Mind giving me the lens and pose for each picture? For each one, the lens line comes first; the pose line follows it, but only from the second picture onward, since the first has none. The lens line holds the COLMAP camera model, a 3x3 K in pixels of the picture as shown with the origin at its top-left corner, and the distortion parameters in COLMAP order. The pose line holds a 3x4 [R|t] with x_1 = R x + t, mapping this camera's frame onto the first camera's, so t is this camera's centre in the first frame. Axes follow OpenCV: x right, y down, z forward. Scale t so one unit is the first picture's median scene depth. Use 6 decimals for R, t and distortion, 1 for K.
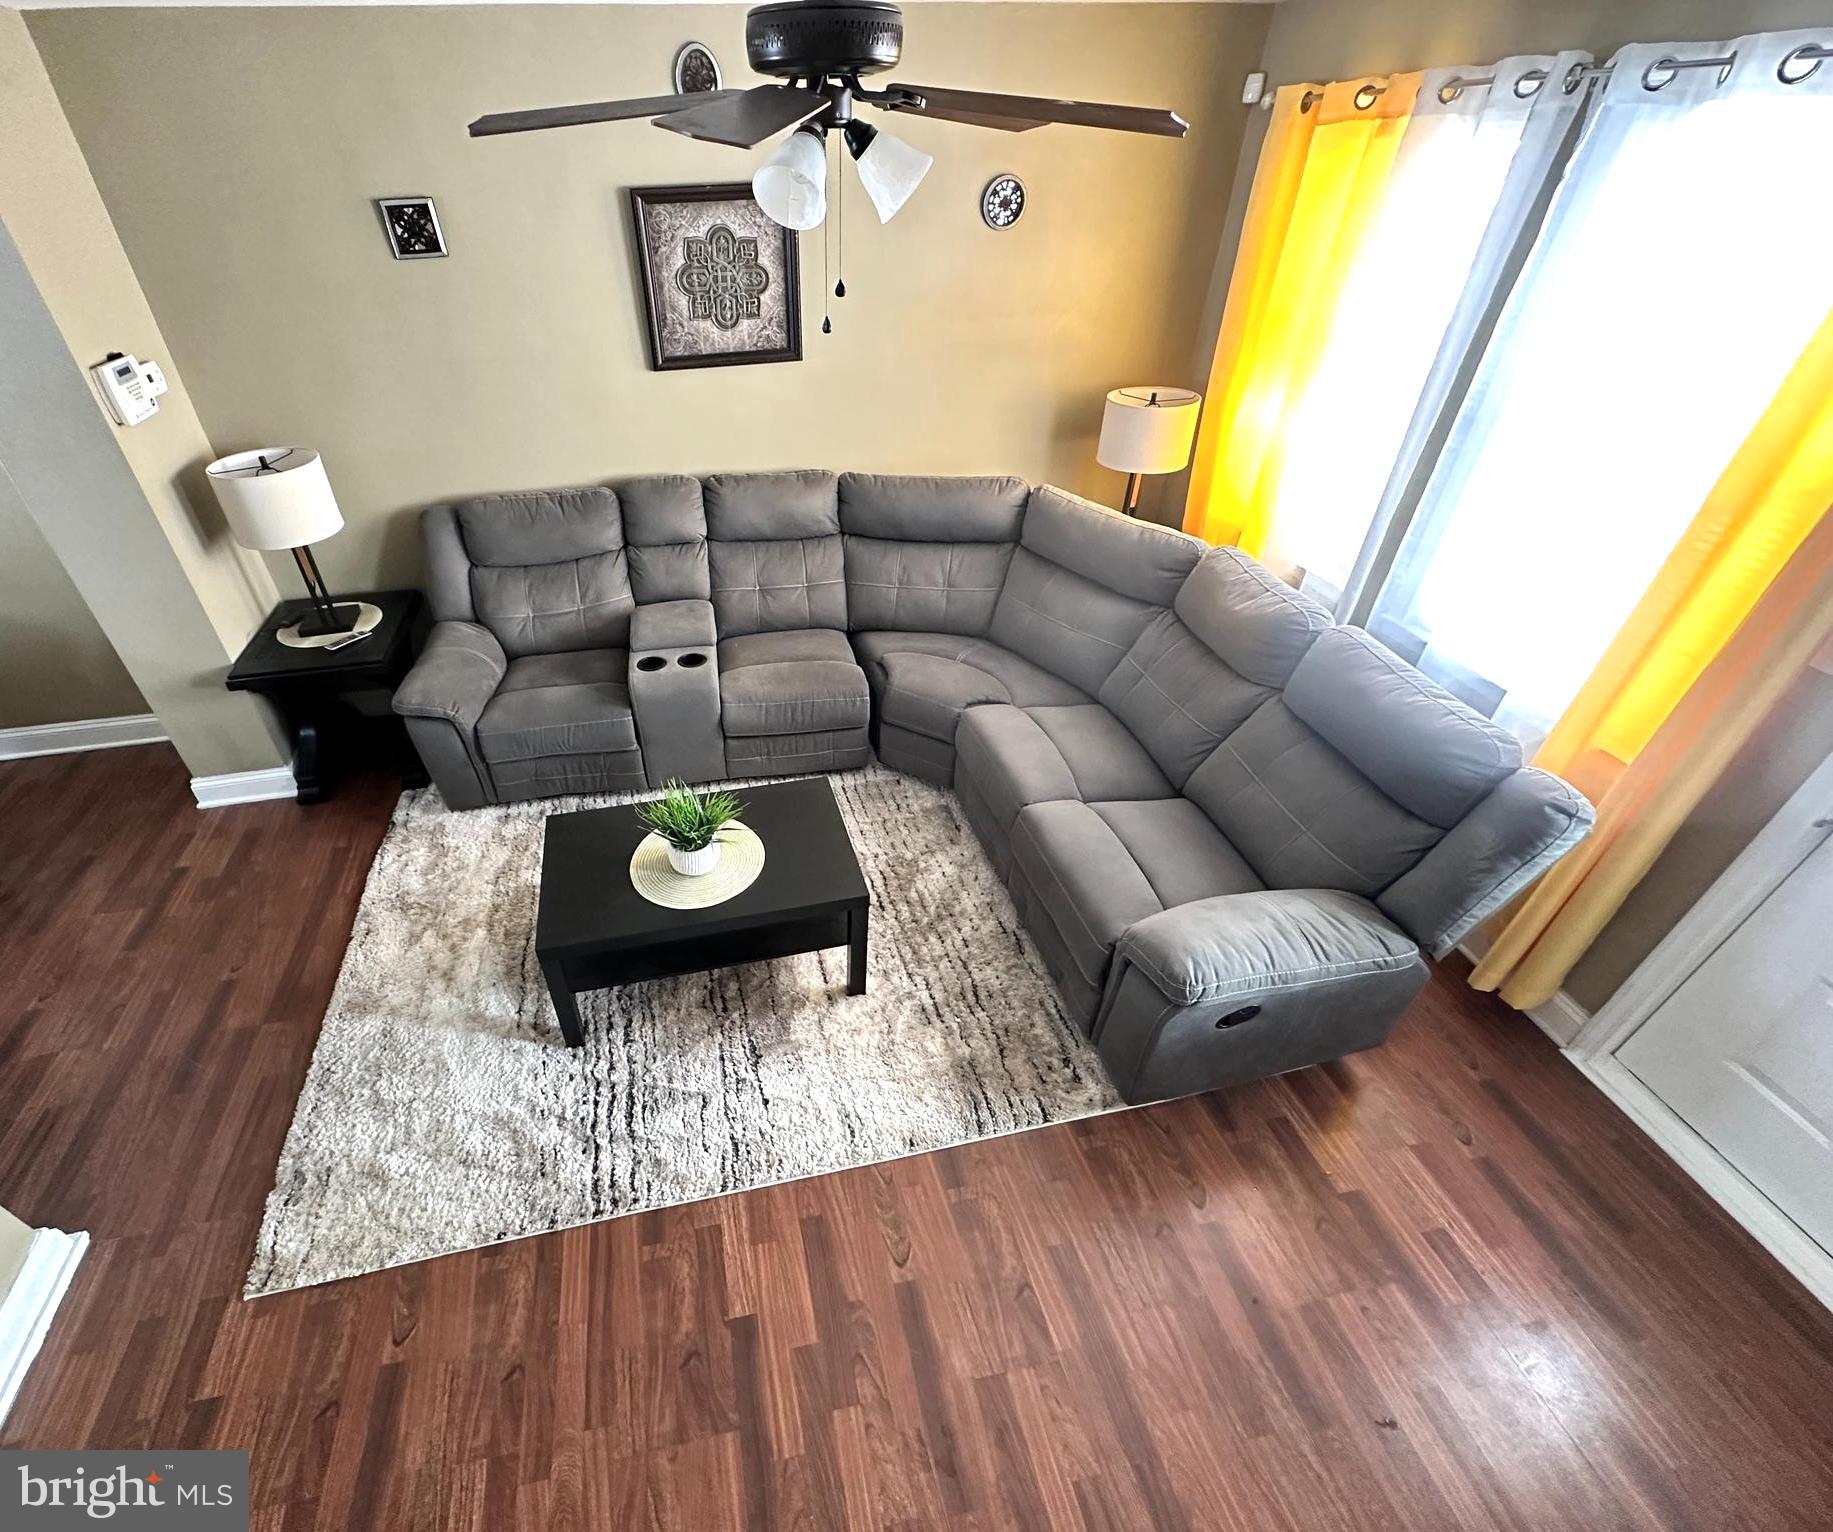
lens RADIAL K [[814.5, 0, 811.9], [0, 814.5, 760.4], [0, 0, 1]] dist [-0.001371, 0.000971]
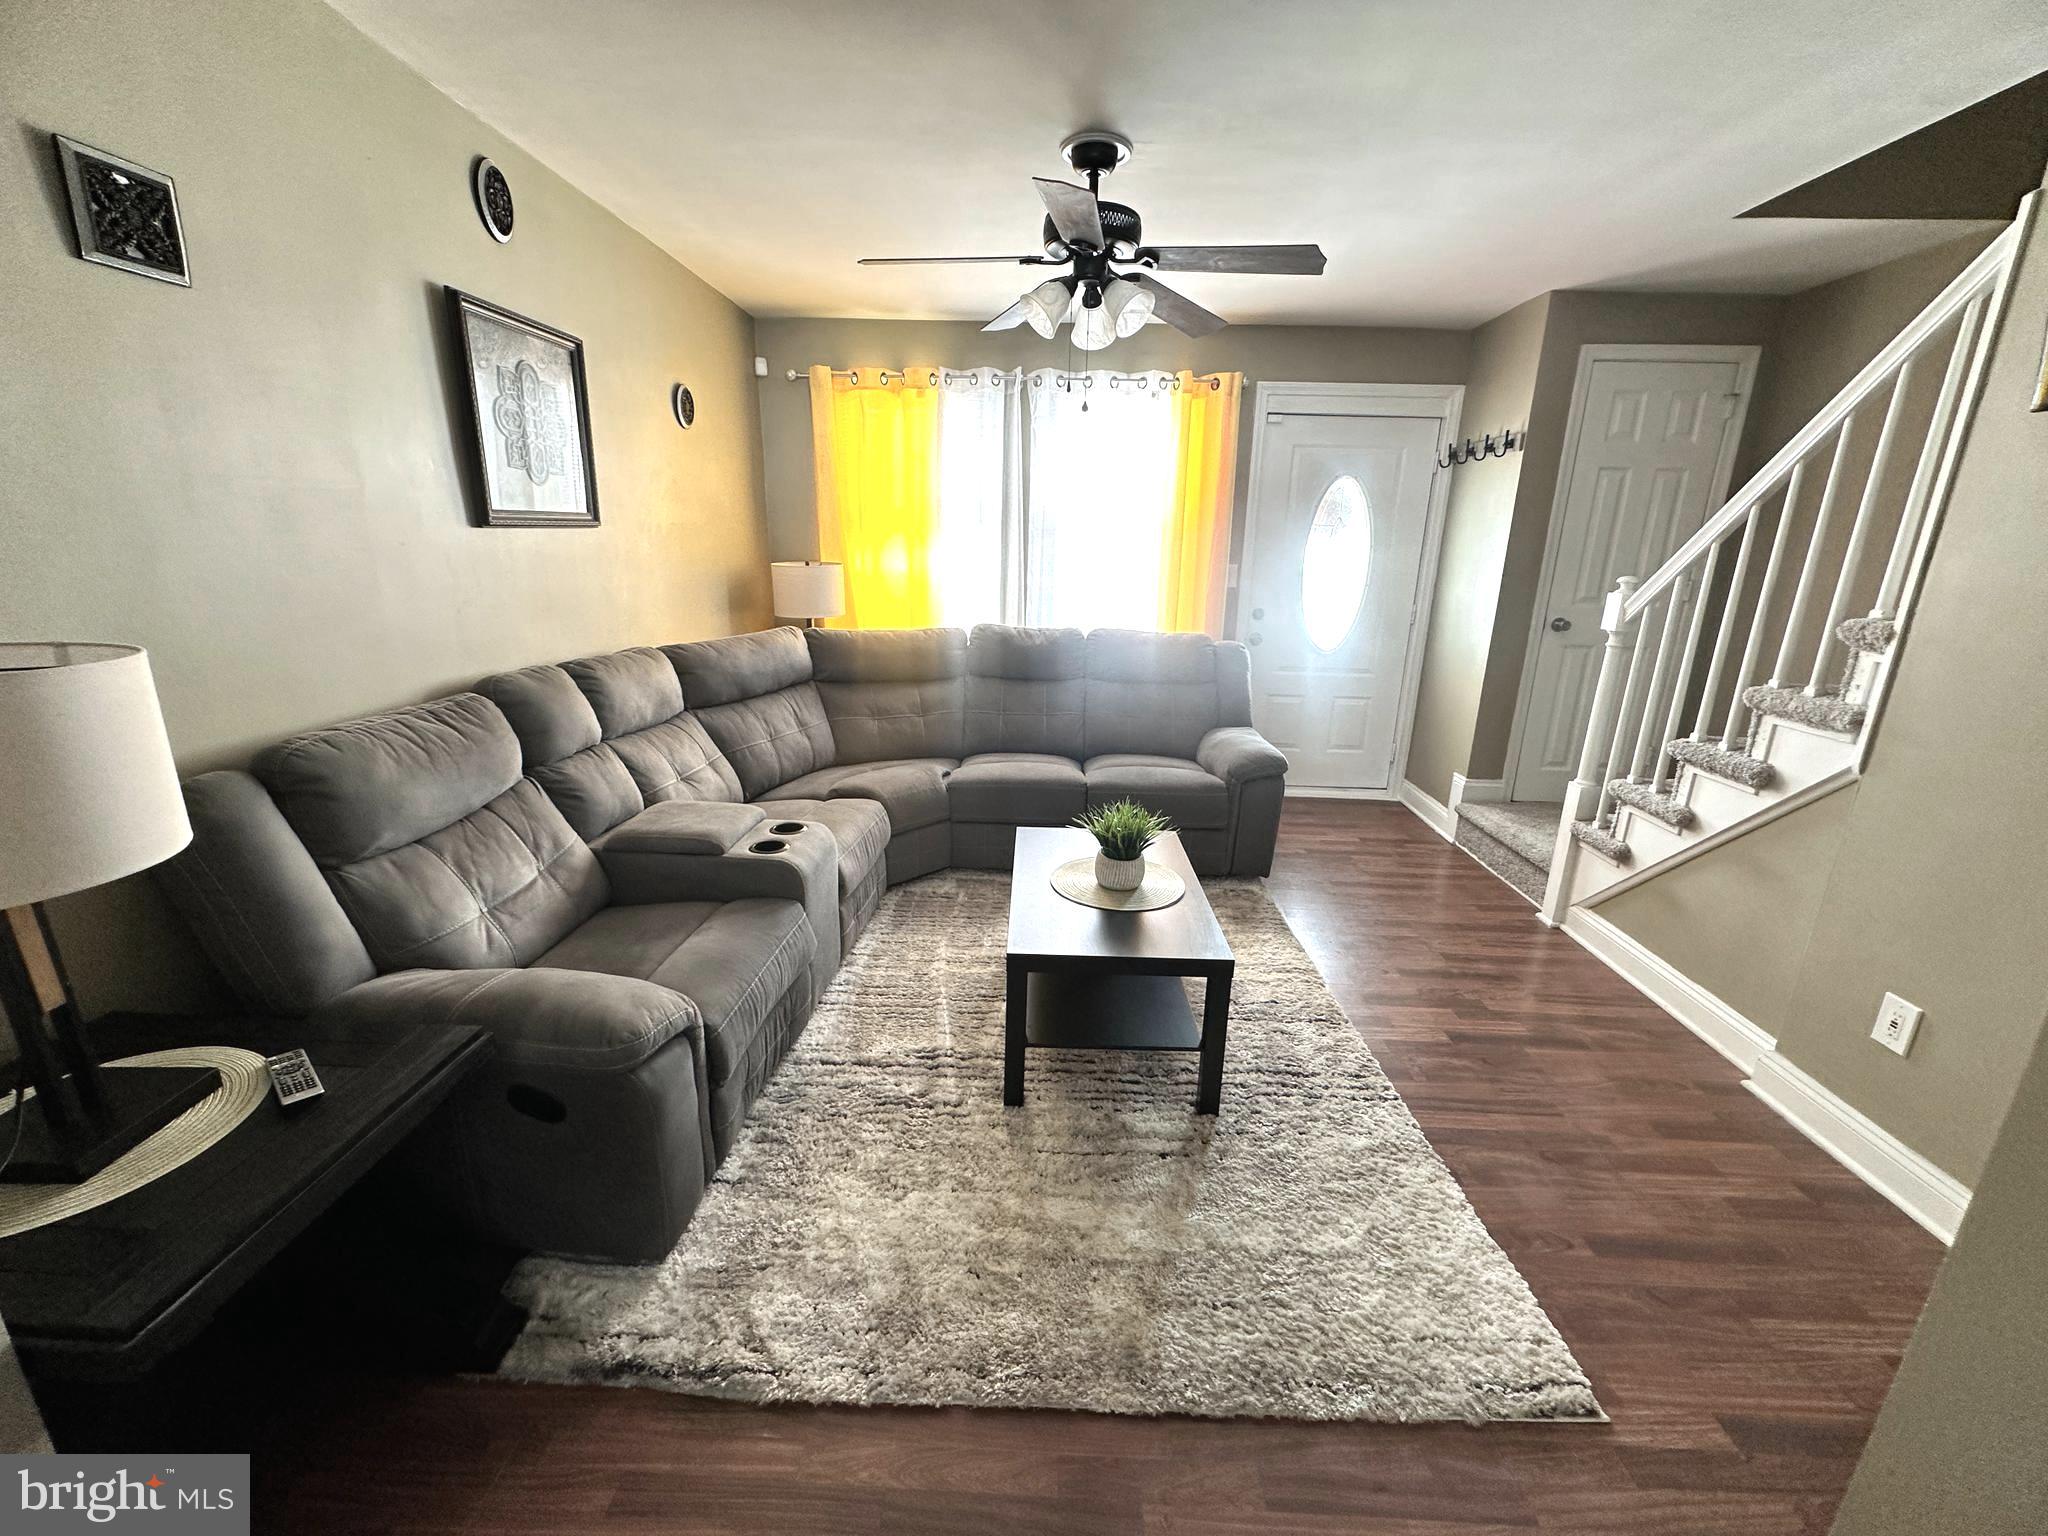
lens RADIAL K [[813.3, 0, 1019.9], [0, 813.3, 767.9], [0, 0, 1]] dist [-0.001194, 0.000471]
pose [[0.219459, -0.239333, 0.945810, -0.899076], [0.565581, 0.821132, 0.076551, -0.113414], [-0.794957, 0.518132, 0.315567, 0.584454]]
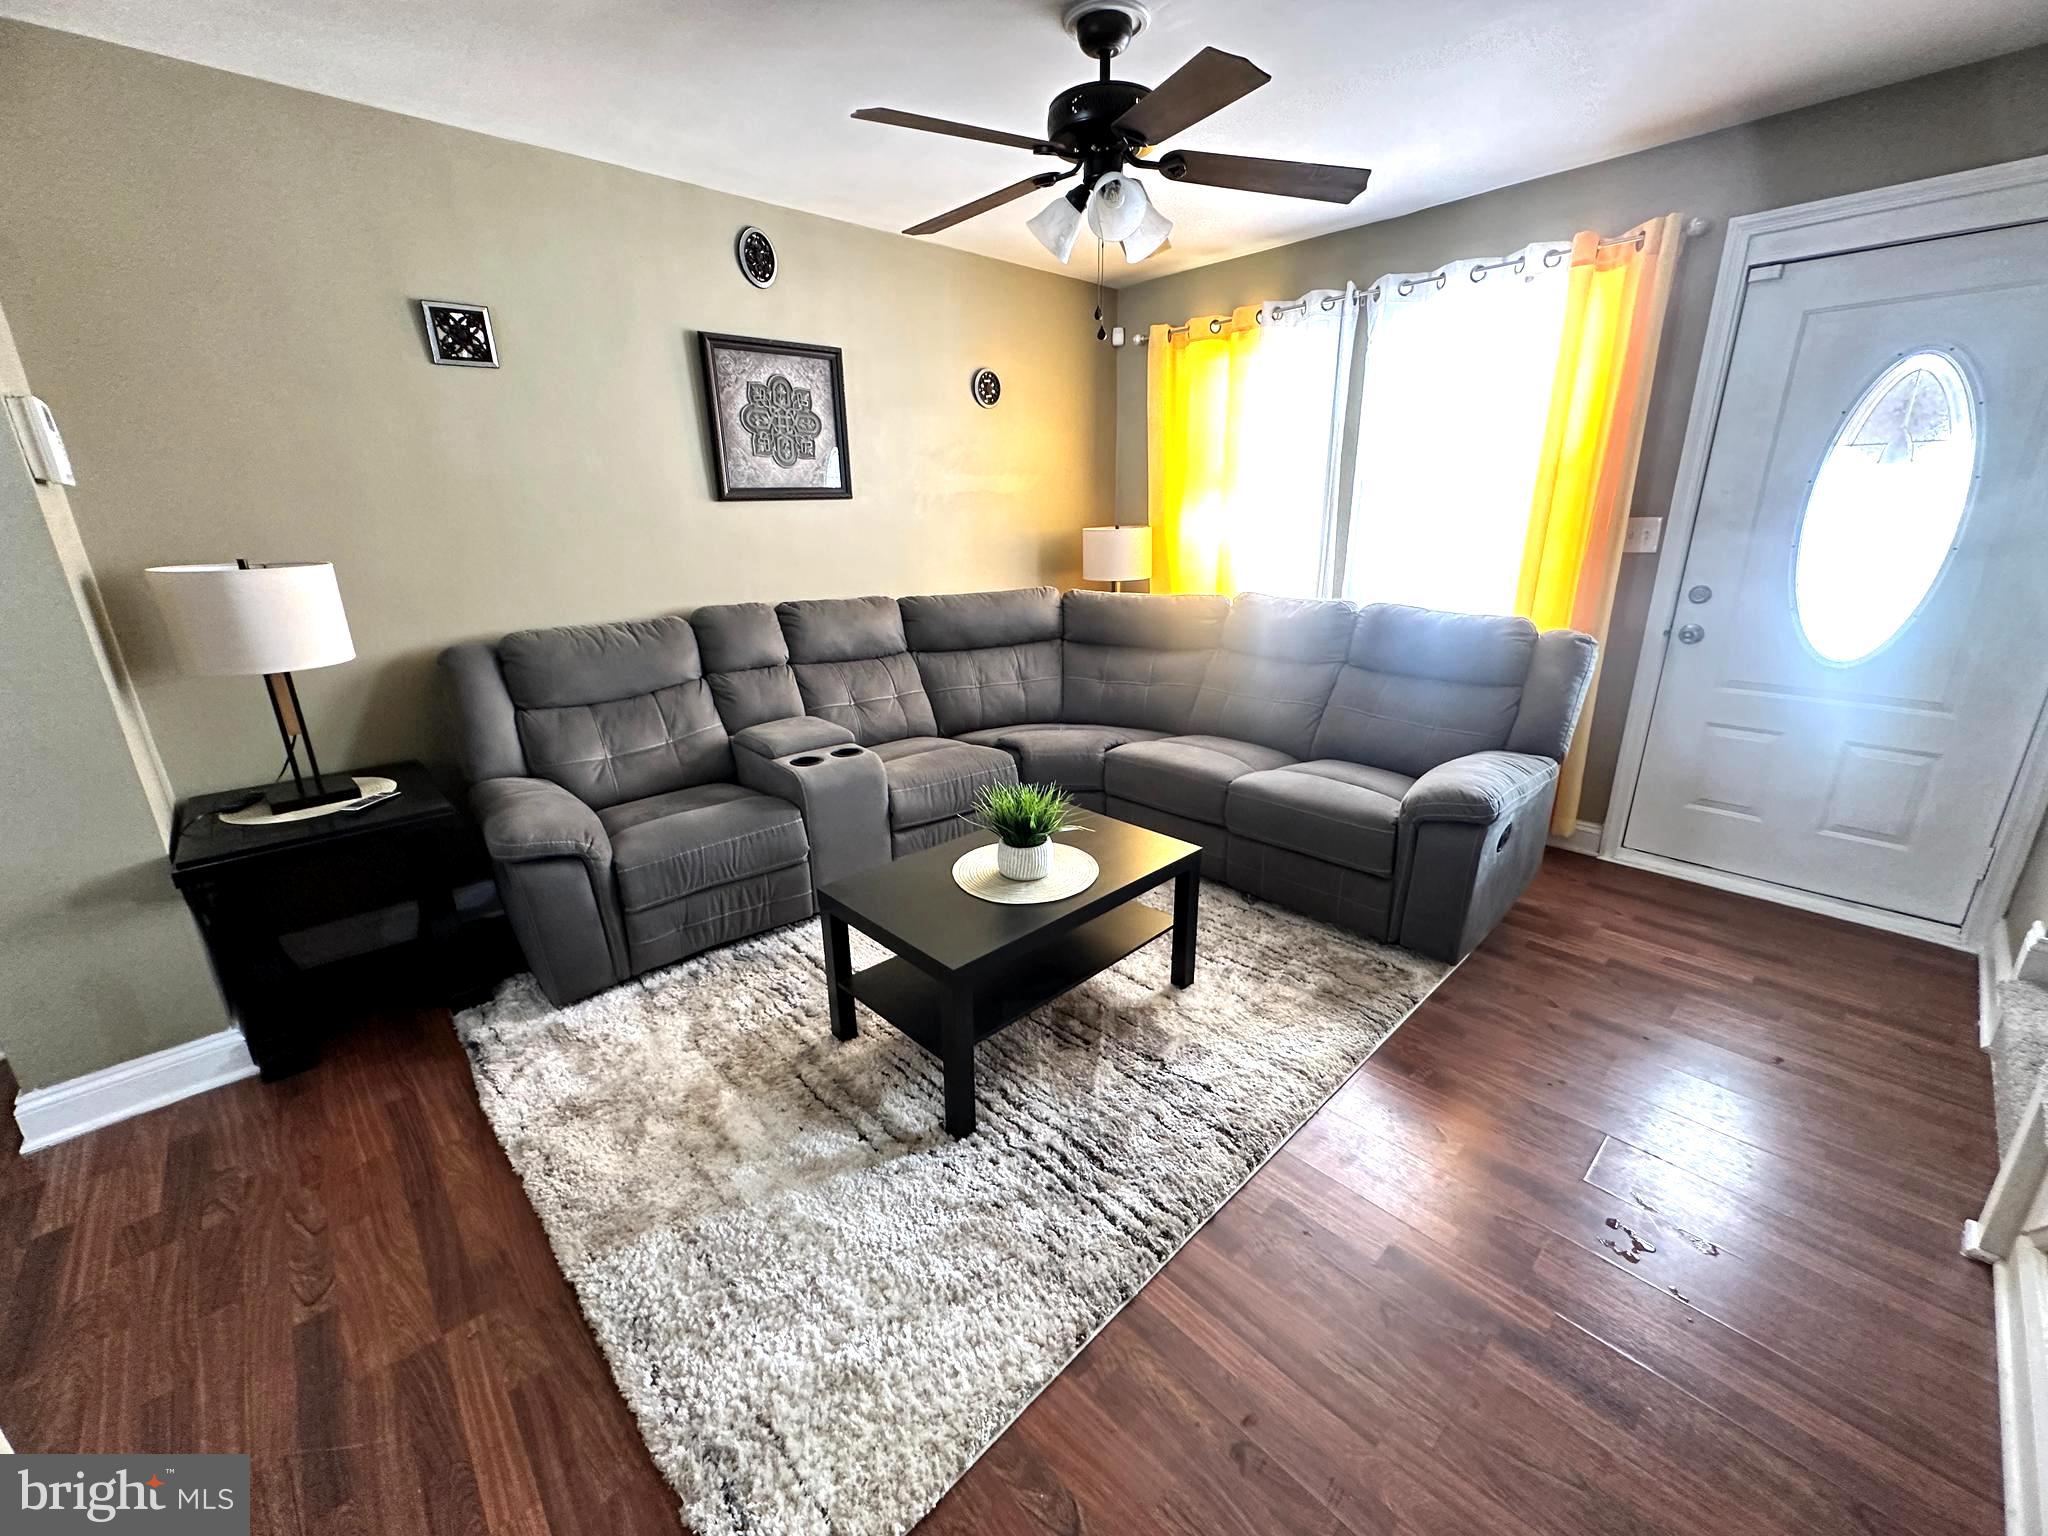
lens RADIAL K [[813.3, 0, 1023.2], [0, 813.3, 763.9], [0, 0, 1]] dist [-0.001194, 0.000471]
pose [[0.844415, -0.151626, 0.513784, -0.491136], [0.320072, 0.911888, -0.256932, 0.204759], [-0.429556, 0.381404, 0.818543, 0.177397]]
